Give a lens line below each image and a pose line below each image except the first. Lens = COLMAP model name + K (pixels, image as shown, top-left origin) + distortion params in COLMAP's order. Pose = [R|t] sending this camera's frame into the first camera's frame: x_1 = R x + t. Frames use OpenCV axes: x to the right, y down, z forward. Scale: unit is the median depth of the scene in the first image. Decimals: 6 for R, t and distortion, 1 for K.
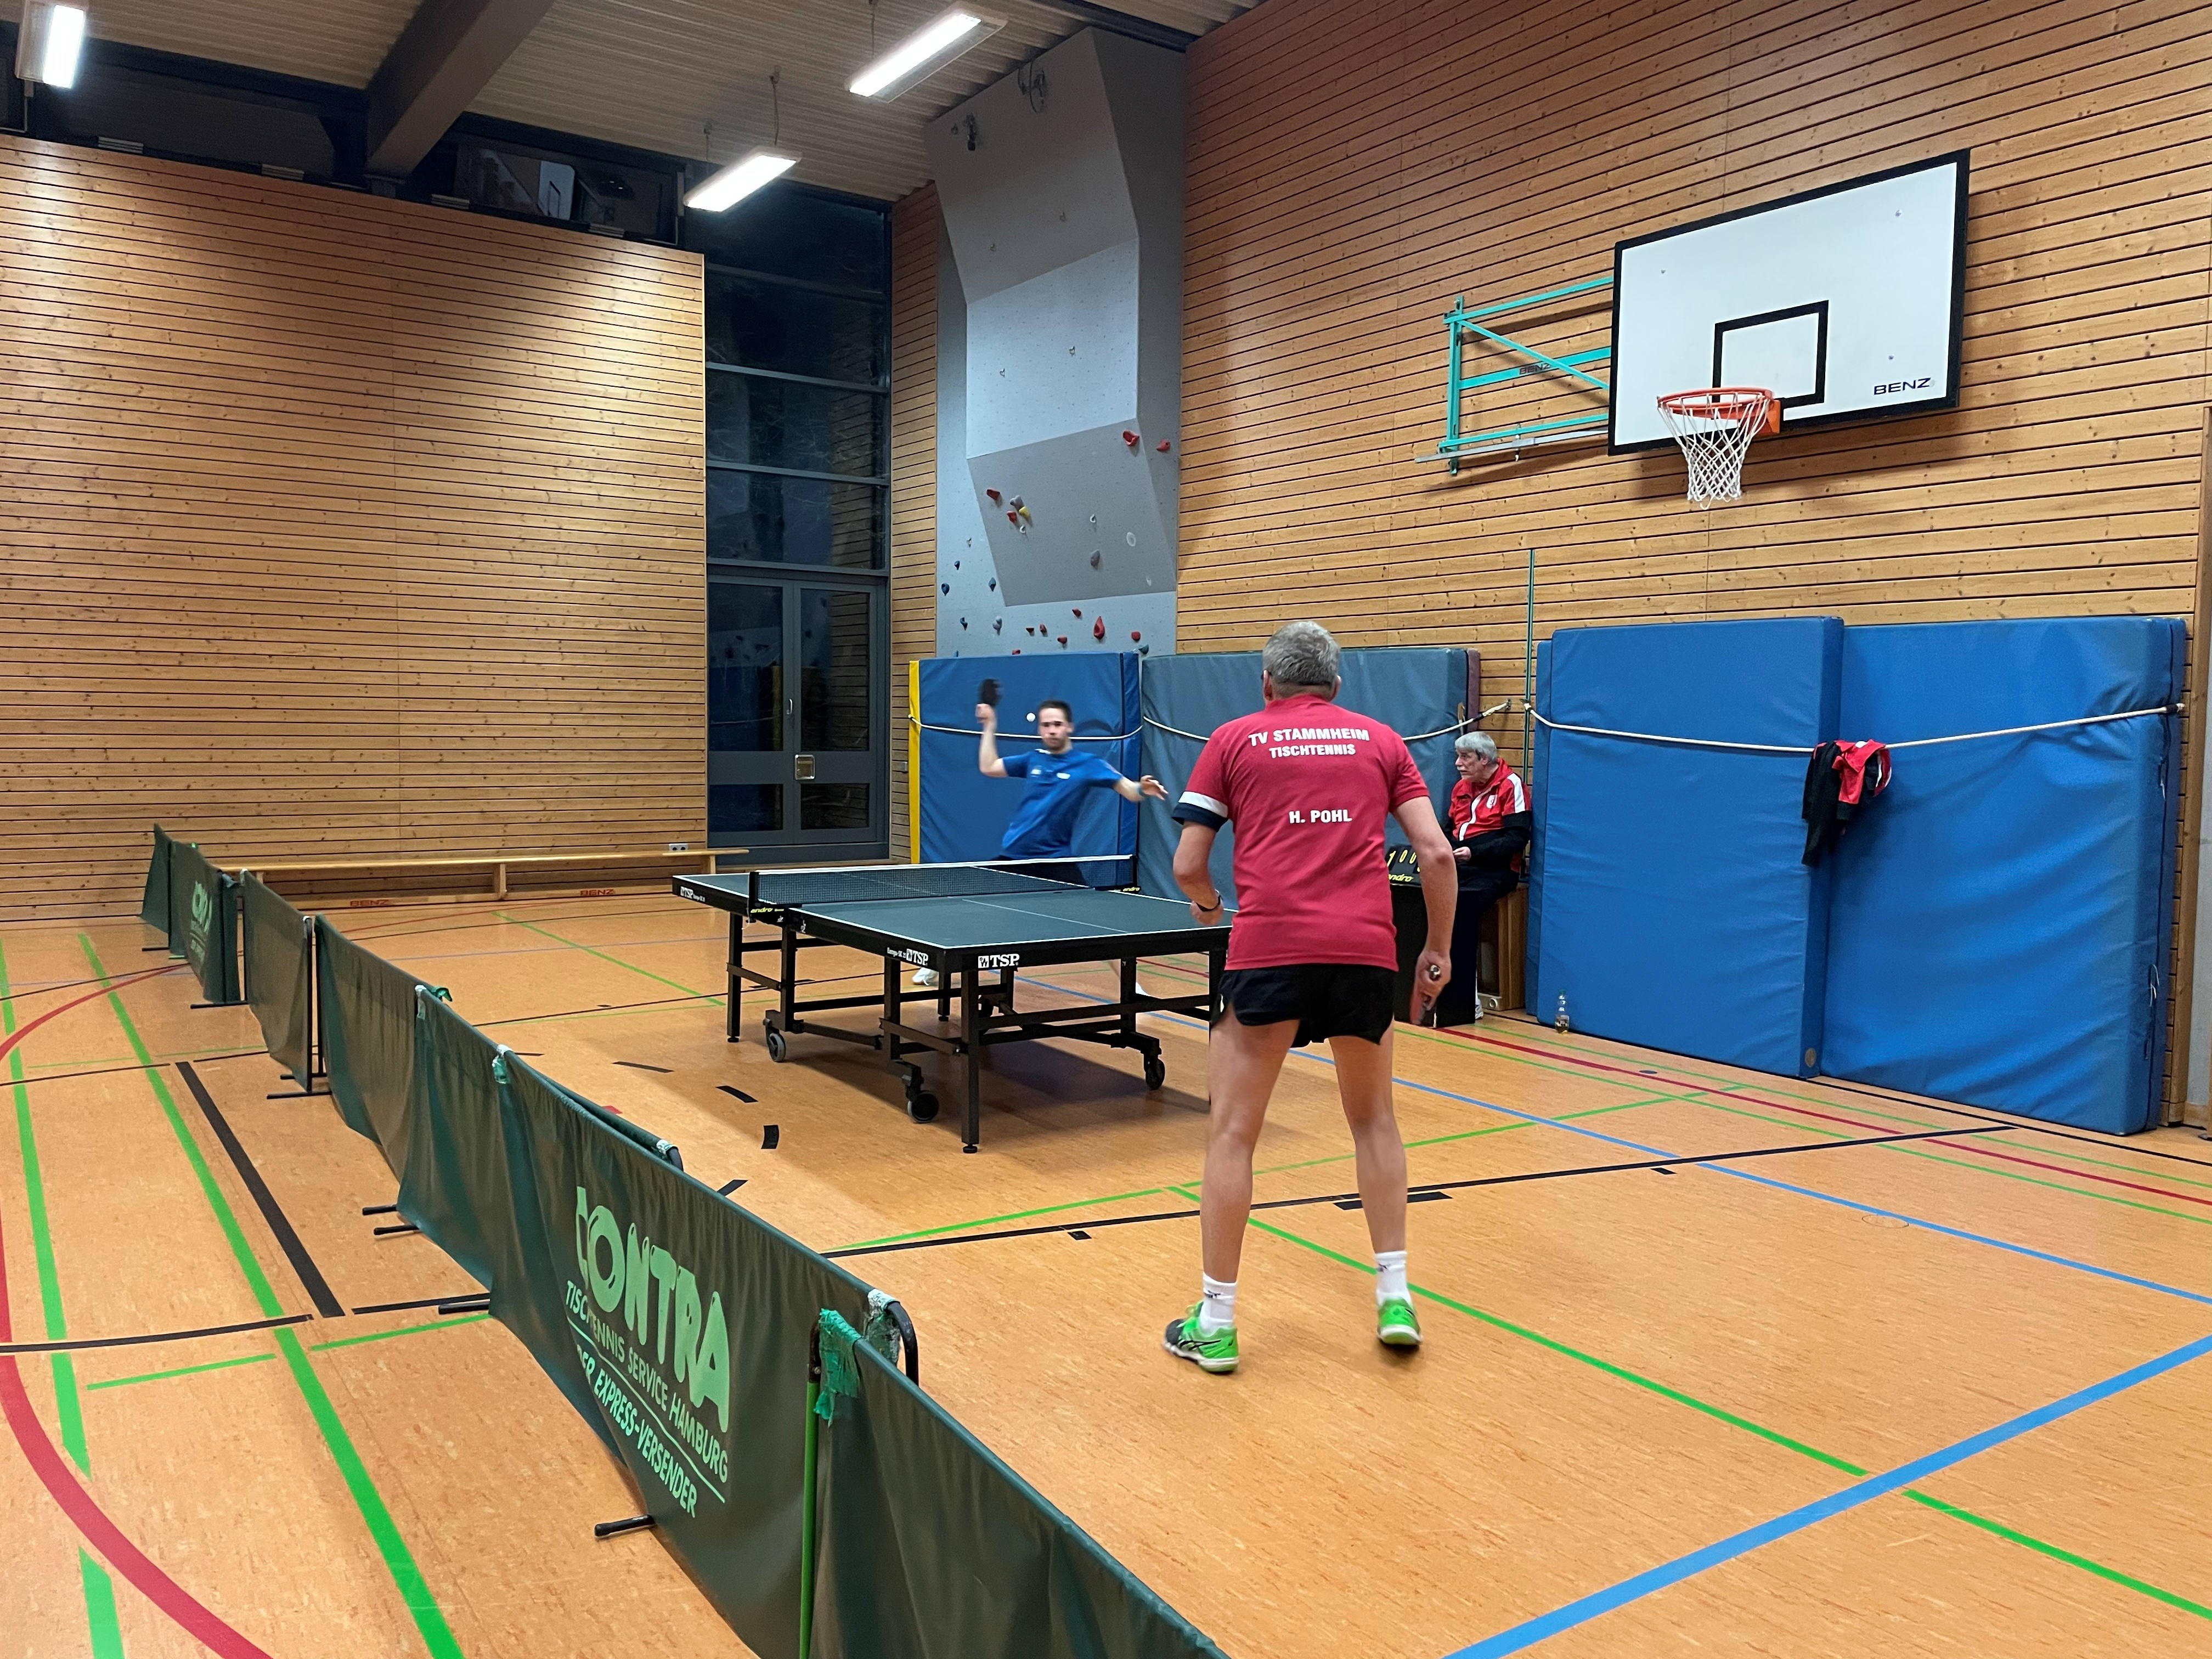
lens RADIAL K [[1672.6, 0, 1146.4], [0, 1672.6, 827.6], [0, 0, 1]] dist [0.084833, -0.108727]
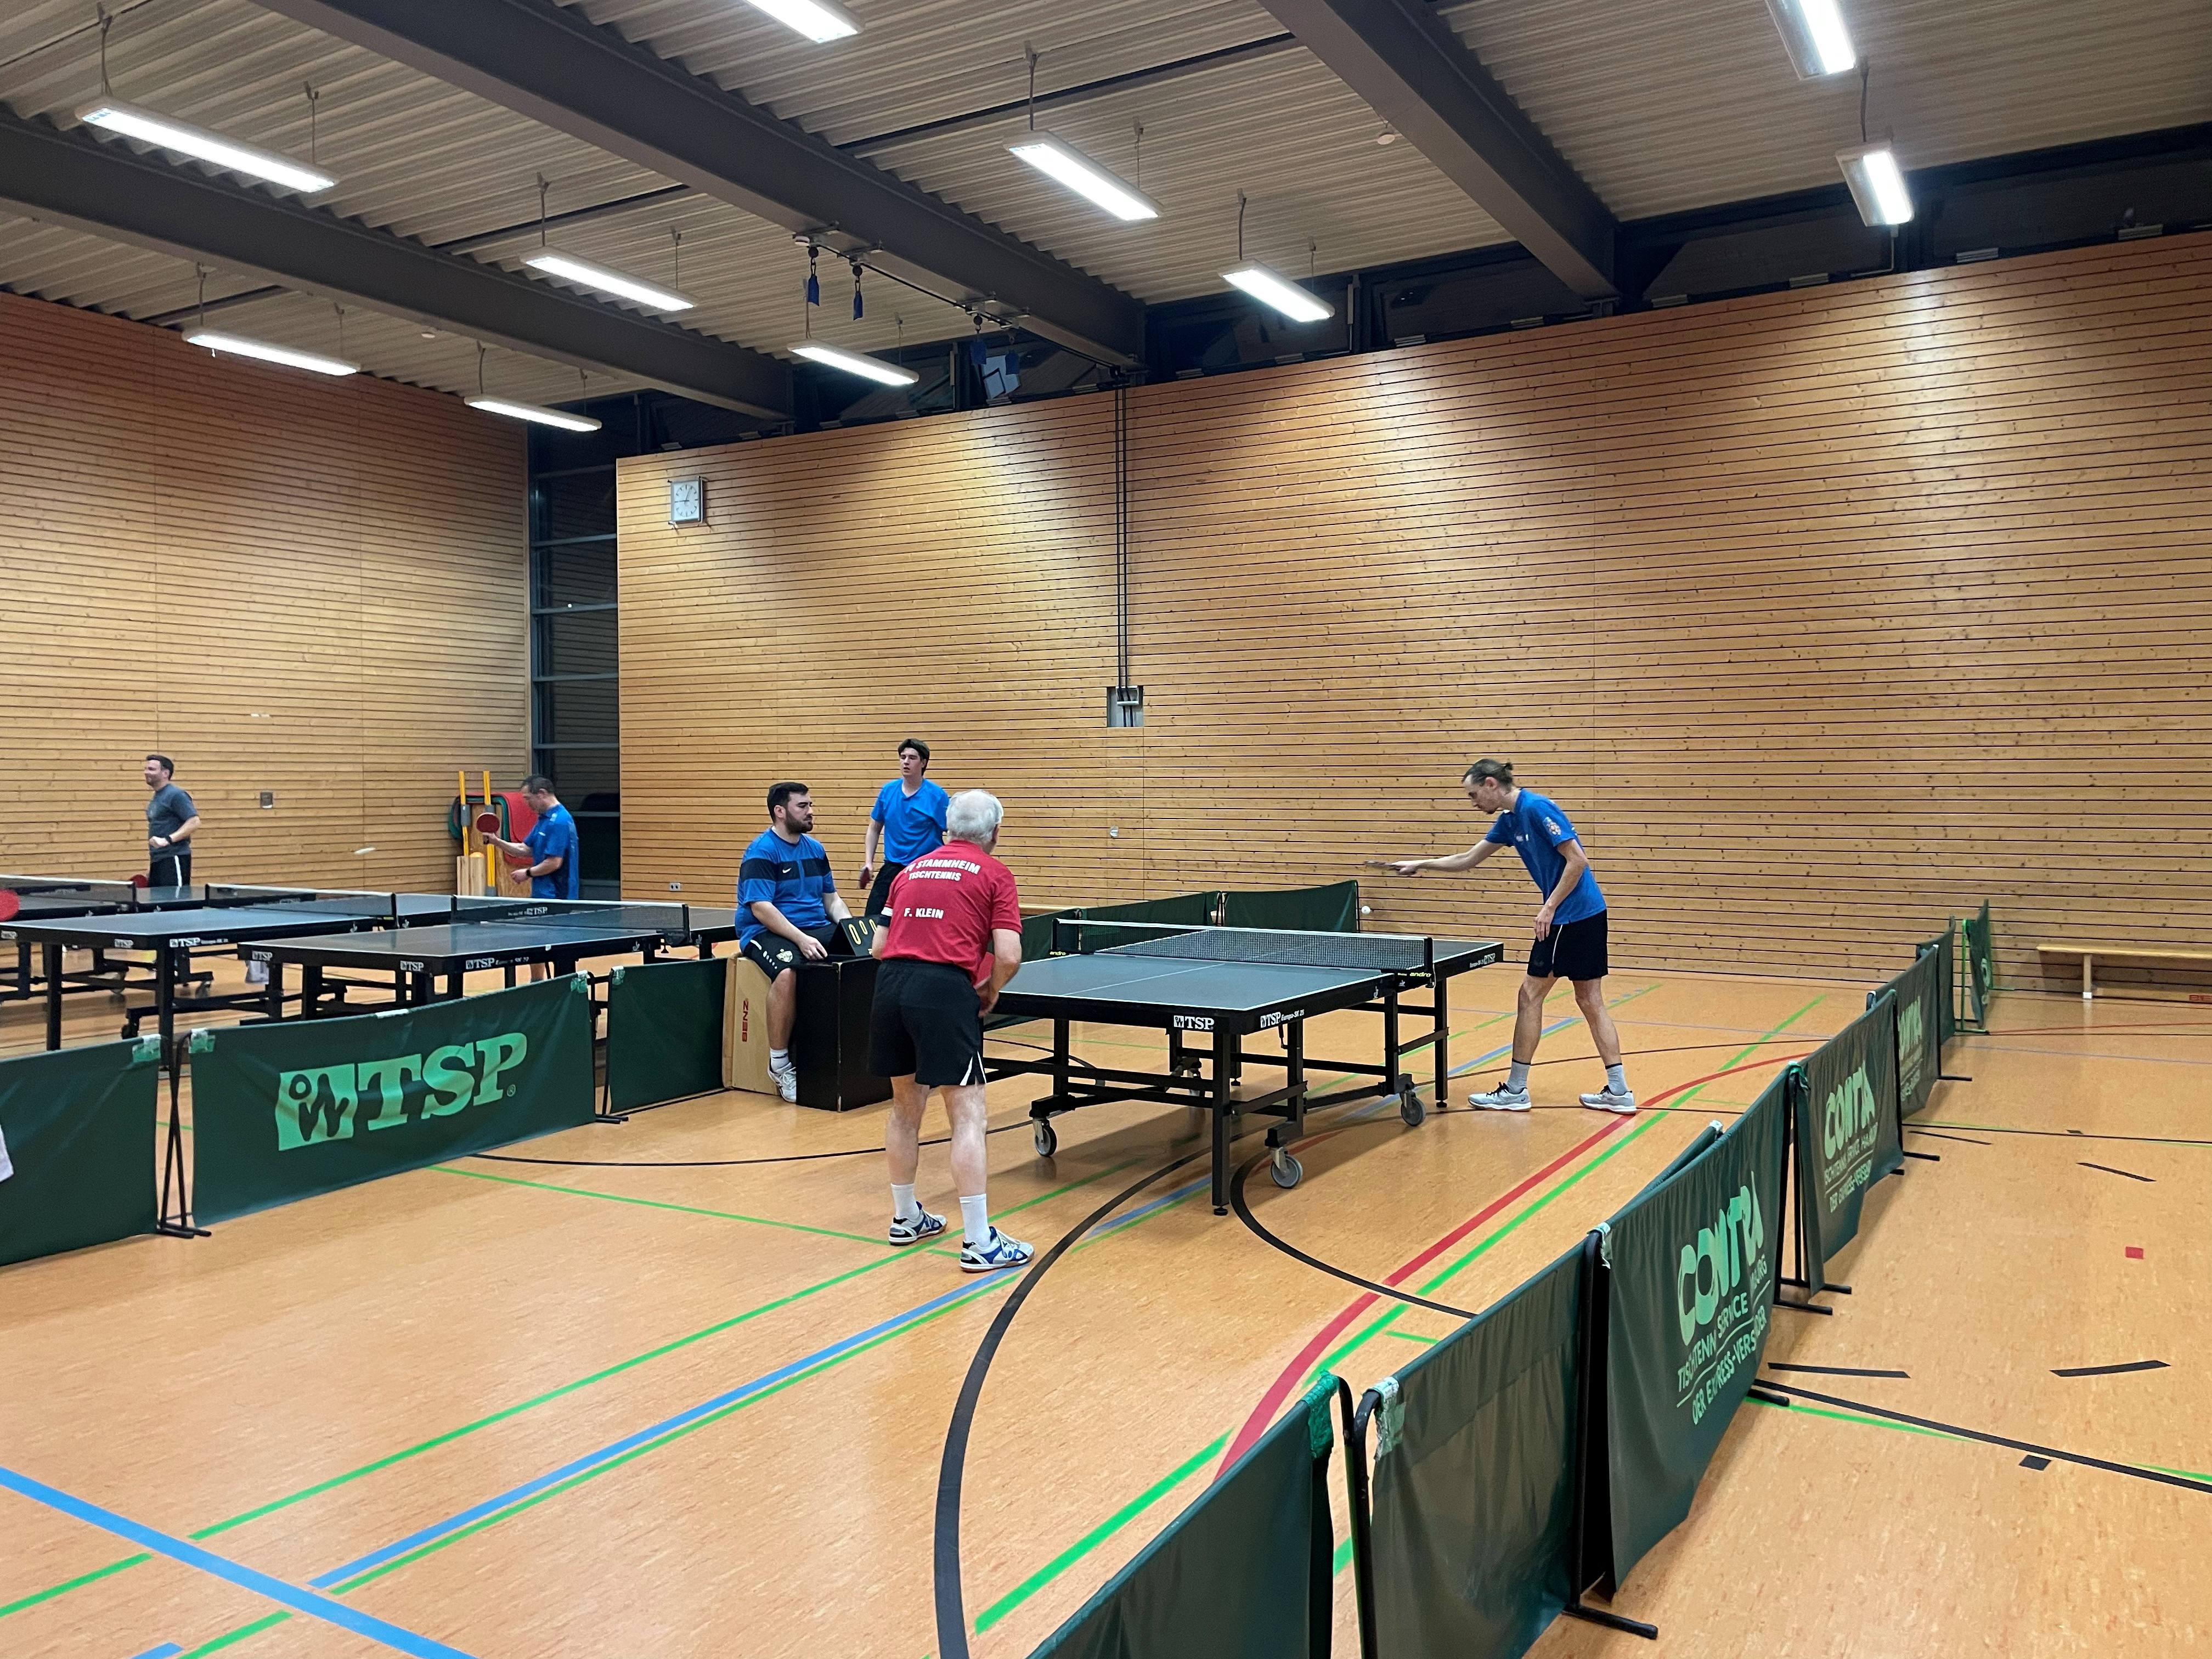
lens RADIAL K [[1672.6, 0, 1108.7], [0, 1672.6, 810.4], [0, 0, 1]] dist [0.084833, -0.108727]
pose [[0.412493, -0.001481, -0.910959, 0.188919], [-0.051153, 0.998383, -0.024785, -0.005071], [0.909523, 0.056822, 0.411751, 0.128106]]
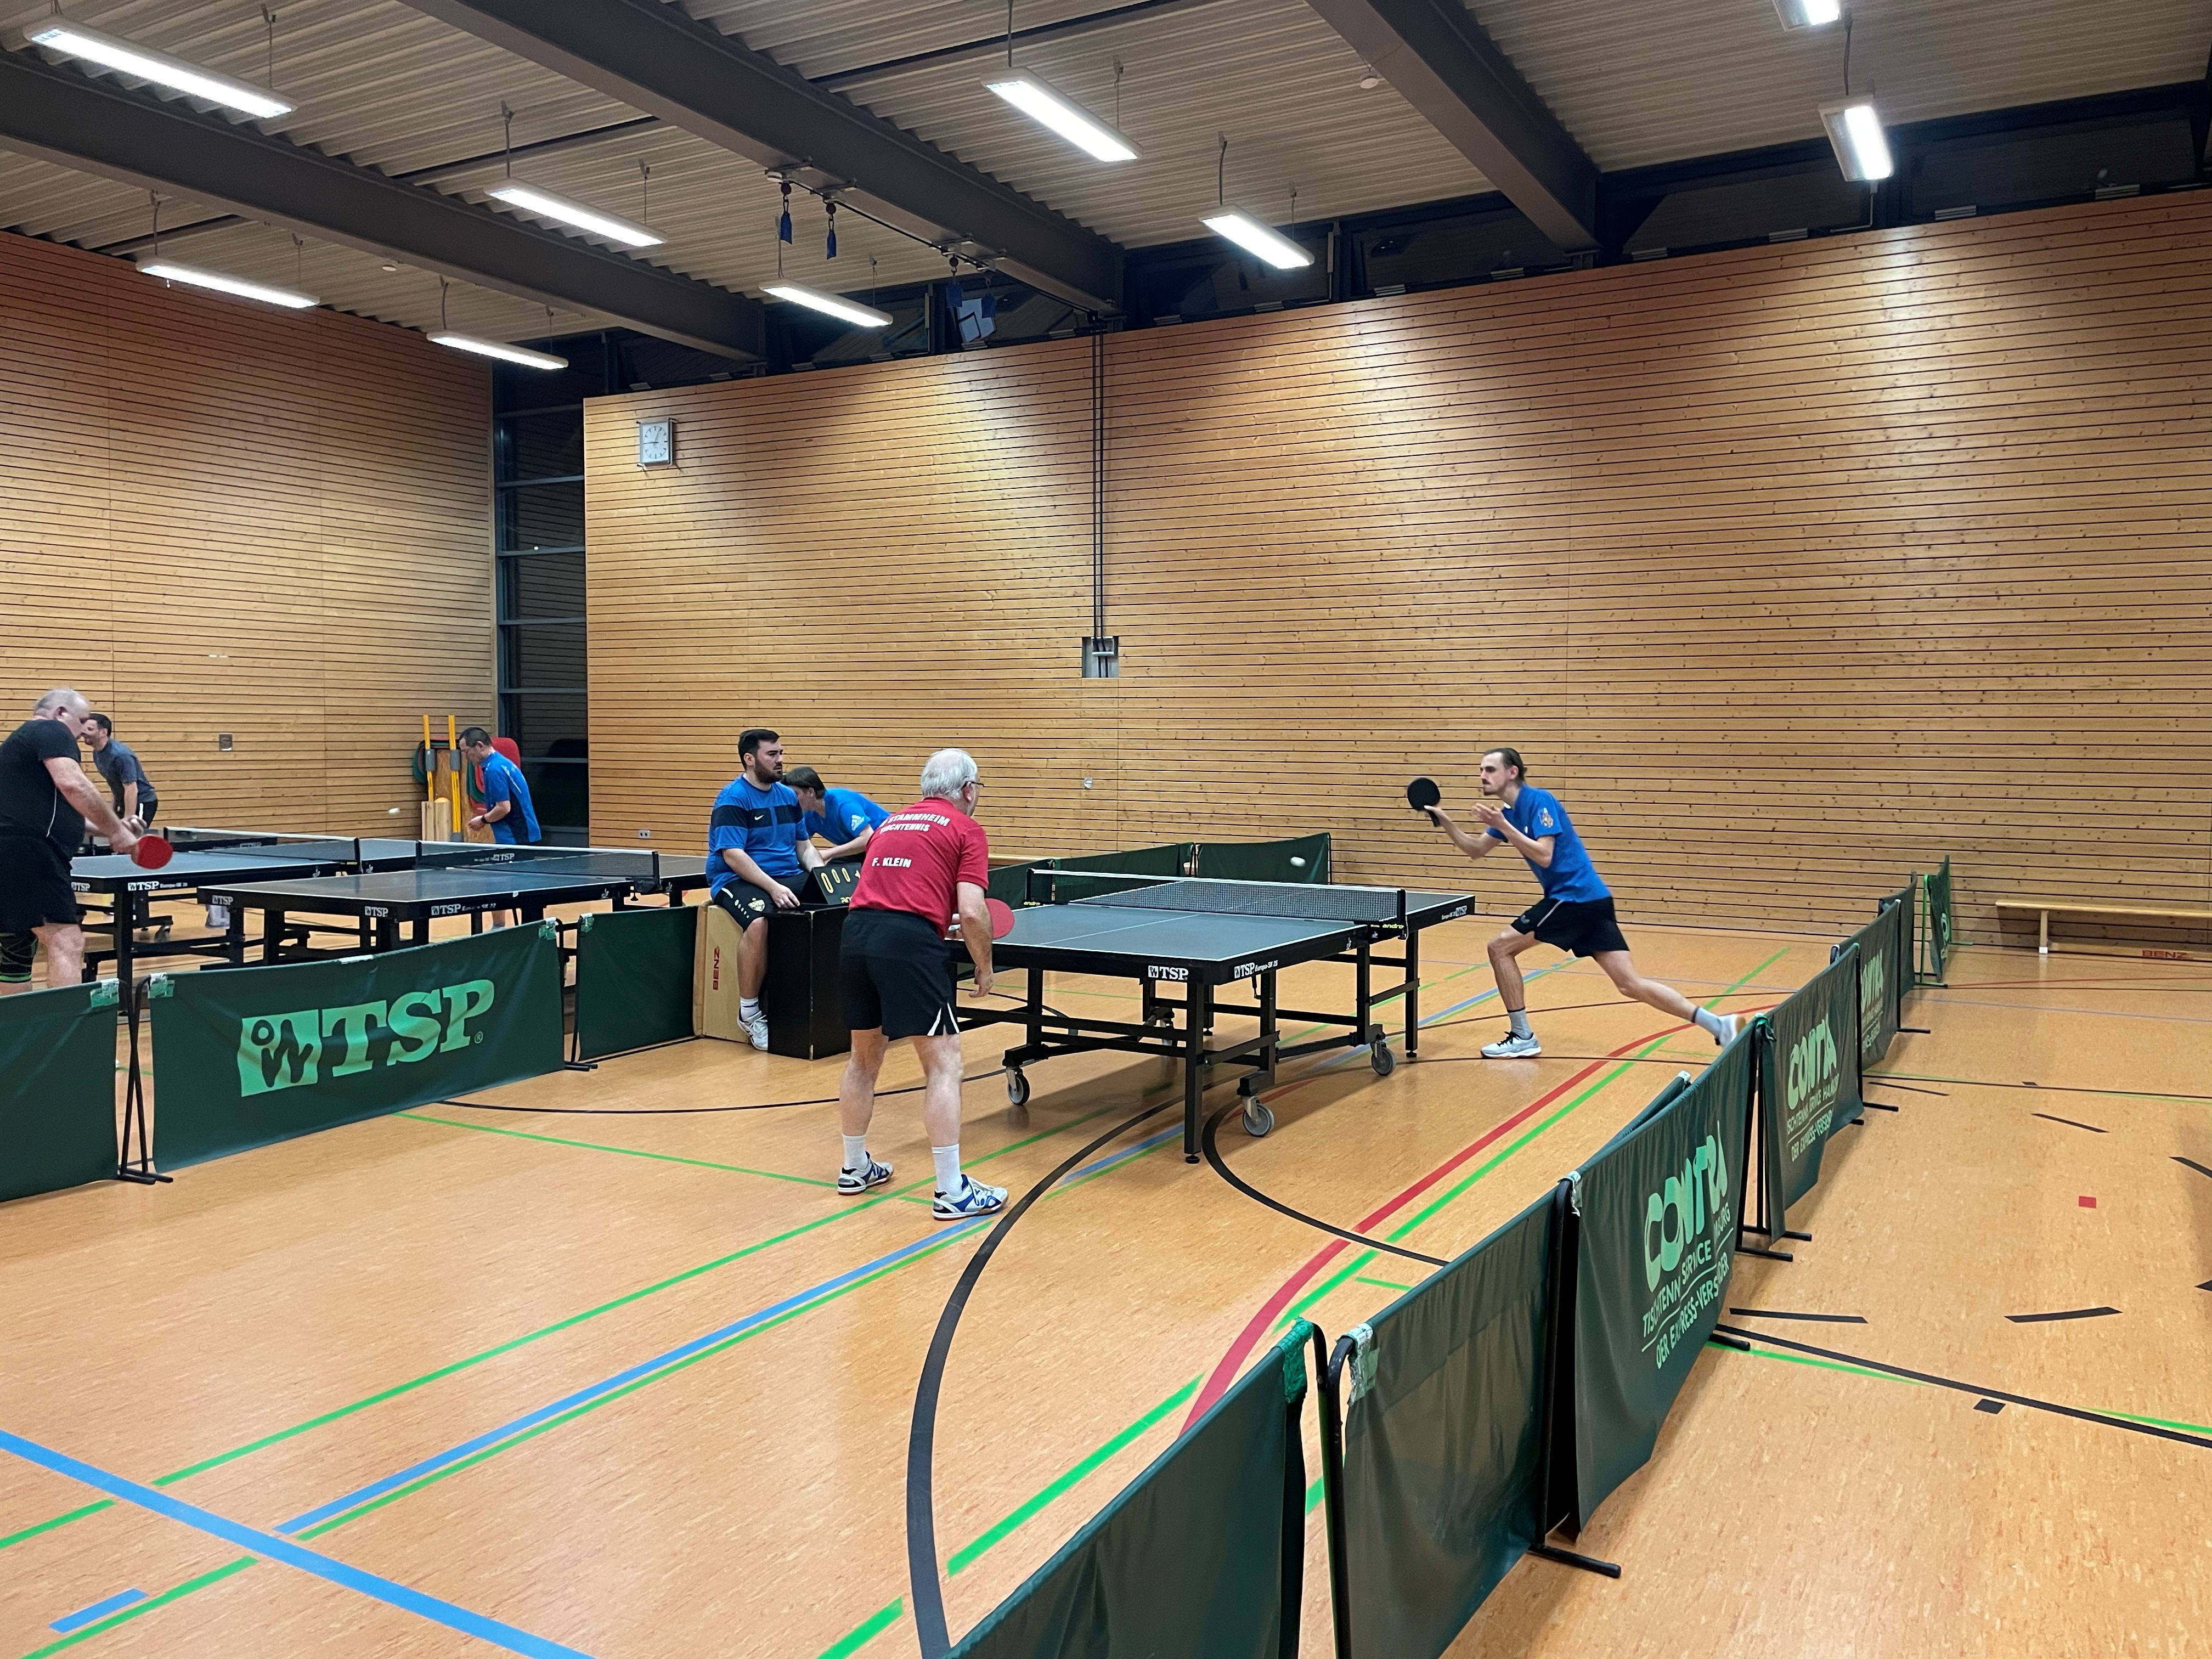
lens RADIAL K [[1672.6, 0, 1126.8], [0, 1672.6, 815.6], [0, 0, 1]] dist [0.084833, -0.108727]
pose [[0.436550, 0.031099, -0.899143, 0.186351], [-0.059059, 0.998237, 0.005852, -0.004523], [0.897740, 0.050548, 0.437617, 0.128331]]
